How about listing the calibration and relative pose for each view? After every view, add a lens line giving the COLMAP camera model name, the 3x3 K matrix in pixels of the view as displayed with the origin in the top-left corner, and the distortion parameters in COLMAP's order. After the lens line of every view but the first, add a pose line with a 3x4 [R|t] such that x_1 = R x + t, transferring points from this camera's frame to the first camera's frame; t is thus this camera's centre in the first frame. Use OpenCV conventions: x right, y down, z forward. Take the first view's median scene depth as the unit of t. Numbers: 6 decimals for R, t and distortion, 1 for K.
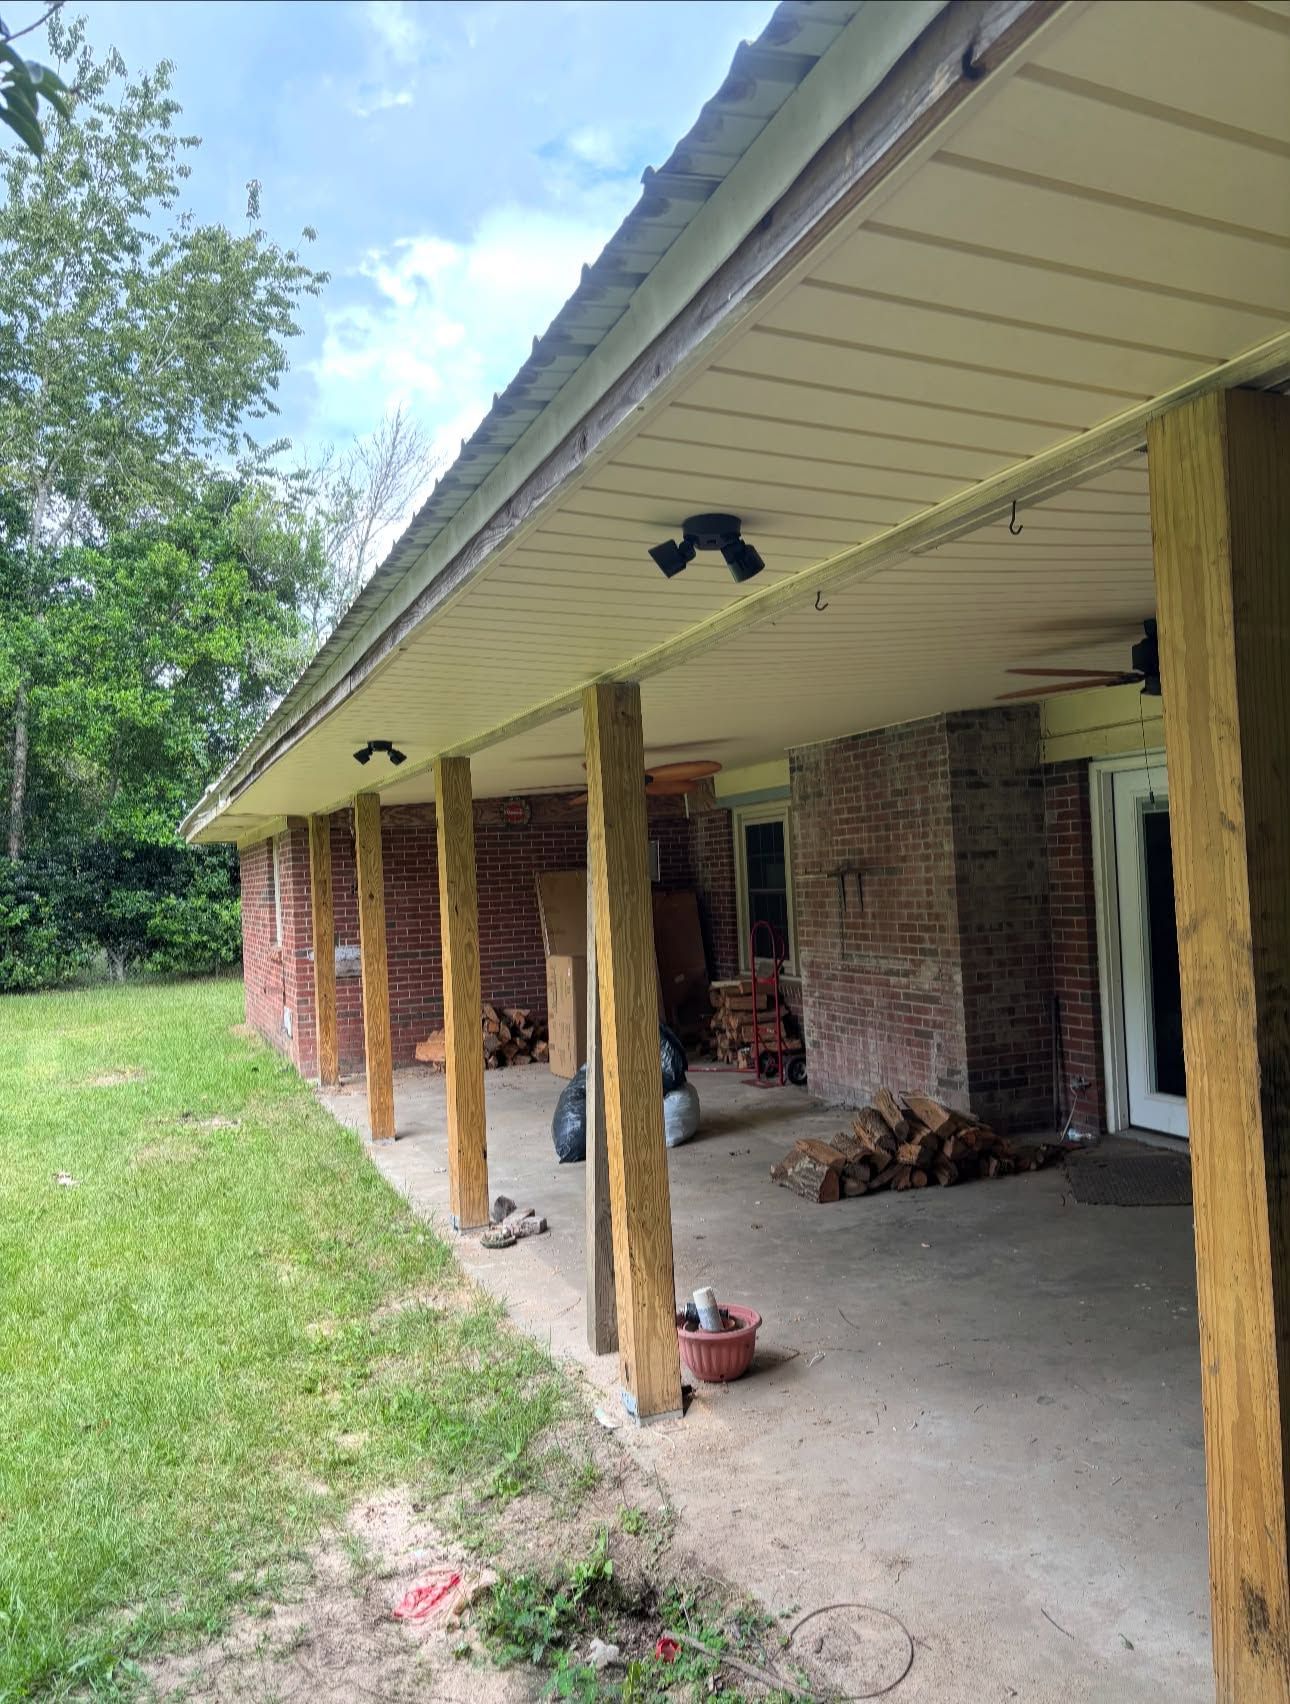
lens RADIAL K [[1281.4, 0, 649.9], [0, 1281.4, 847.4], [0, 0, 1]] dist [0.046976, -0.003808]
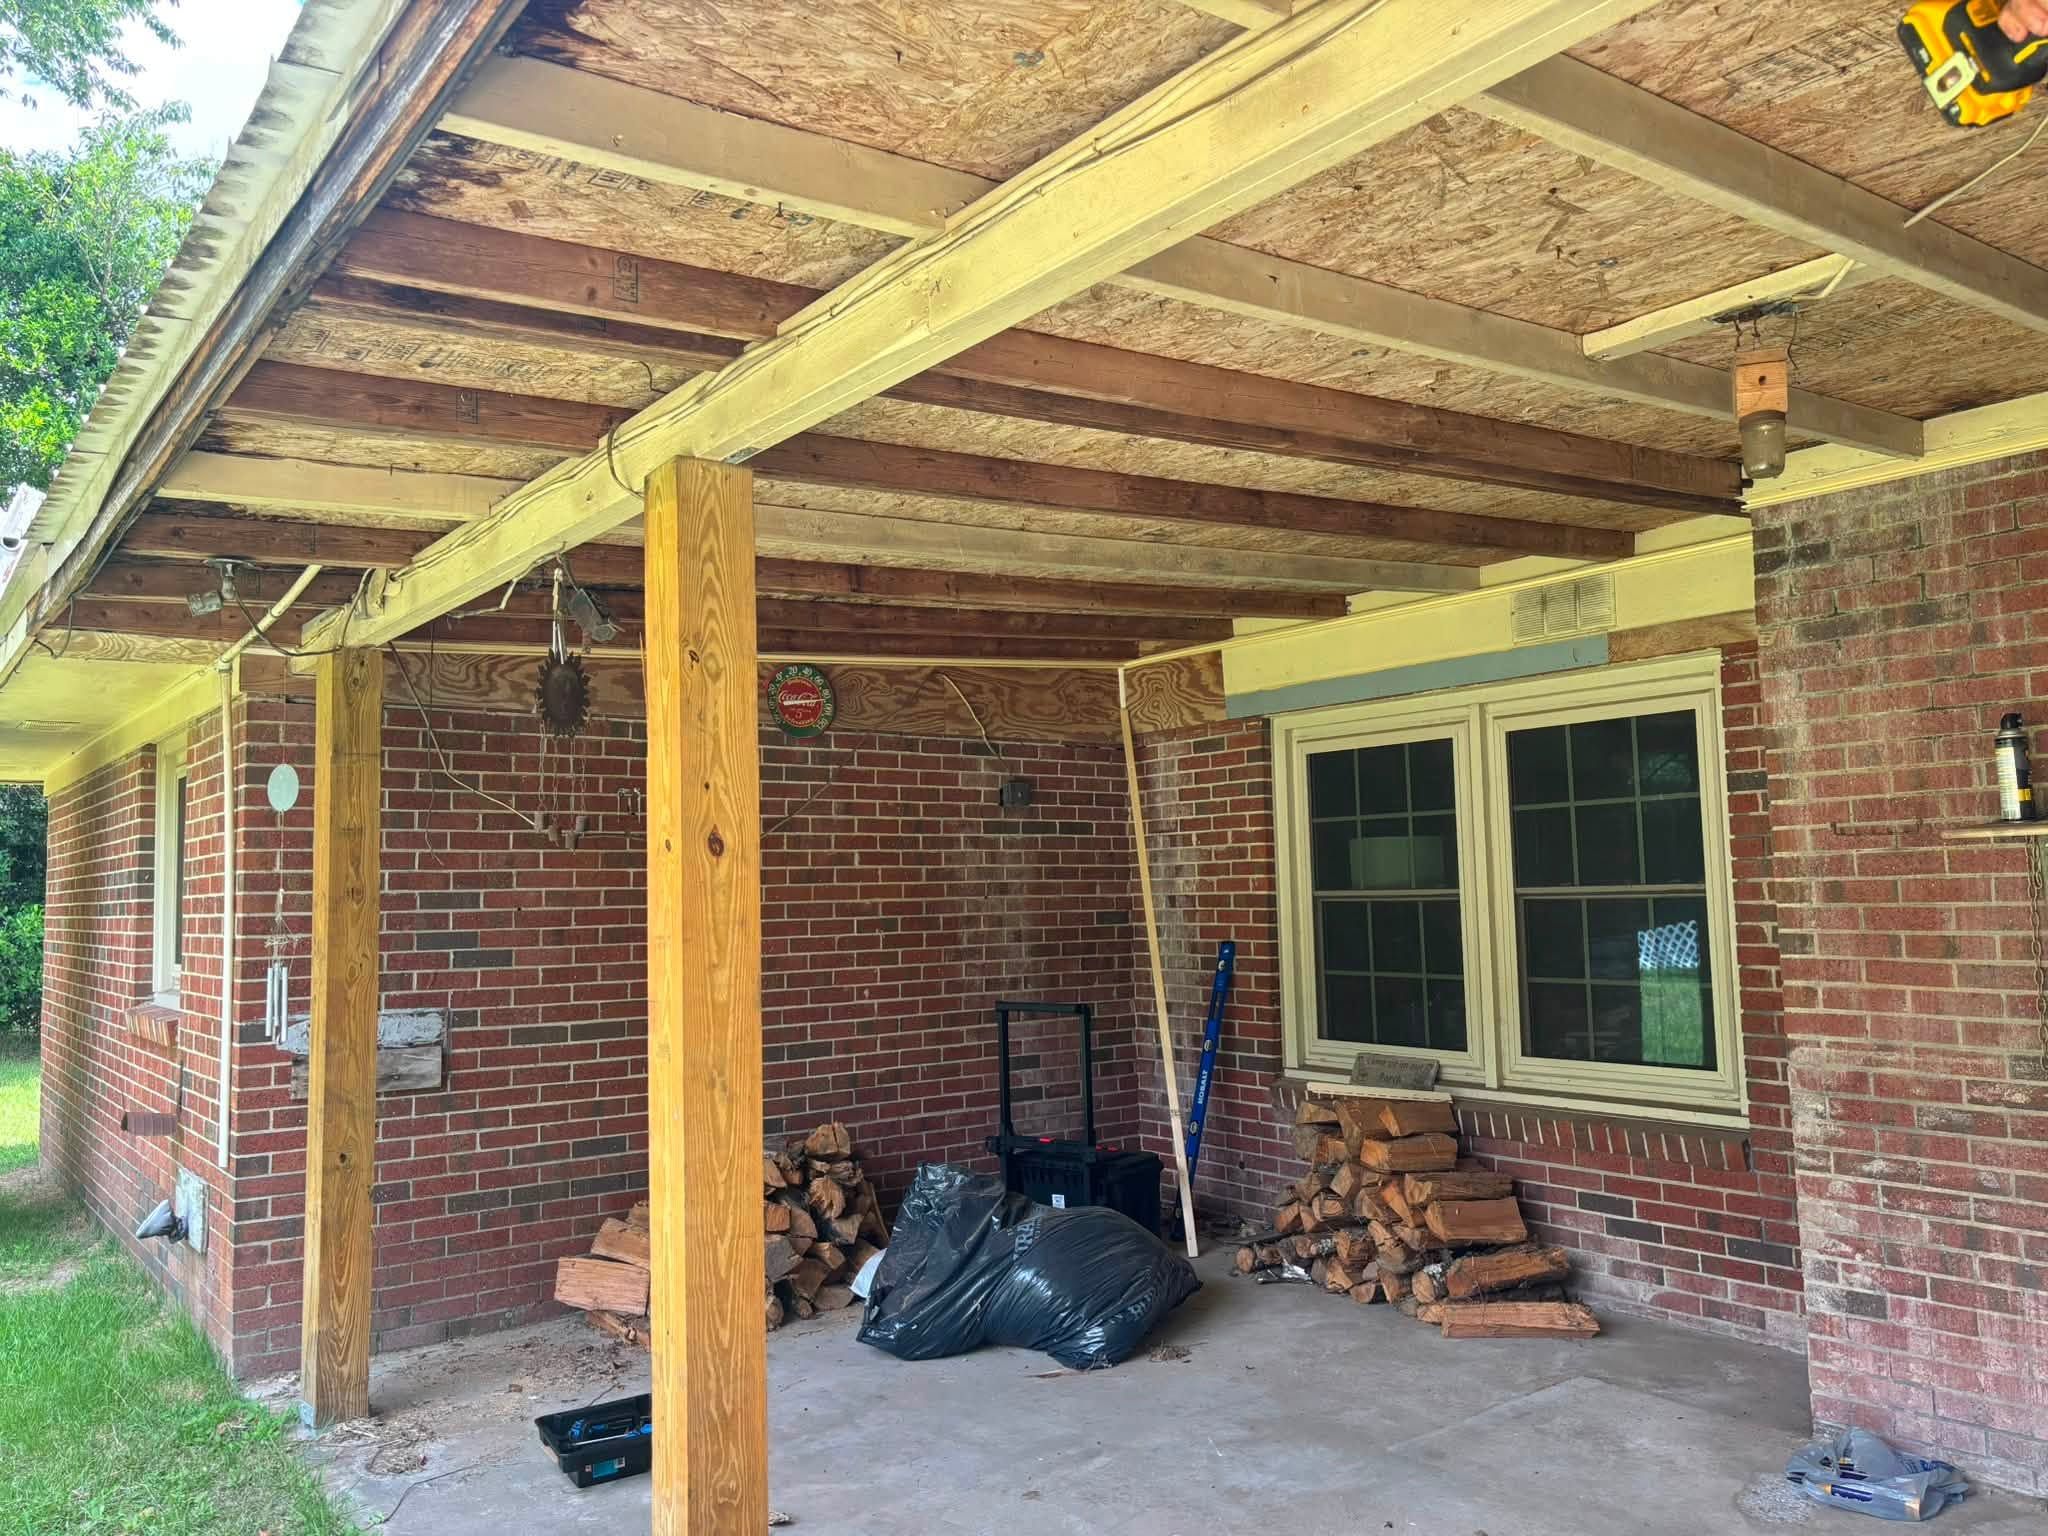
lens RADIAL K [[1541.9, 0, 1015.2], [0, 1541.9, 777.5], [0, 0, 1]] dist [0.026415, -0.019972]
pose [[0.963421, 0.044494, 0.264274, -0.176969], [-0.028419, 0.997523, -0.064341, 0.030969], [-0.266483, 0.054477, 0.962299, 0.495652]]
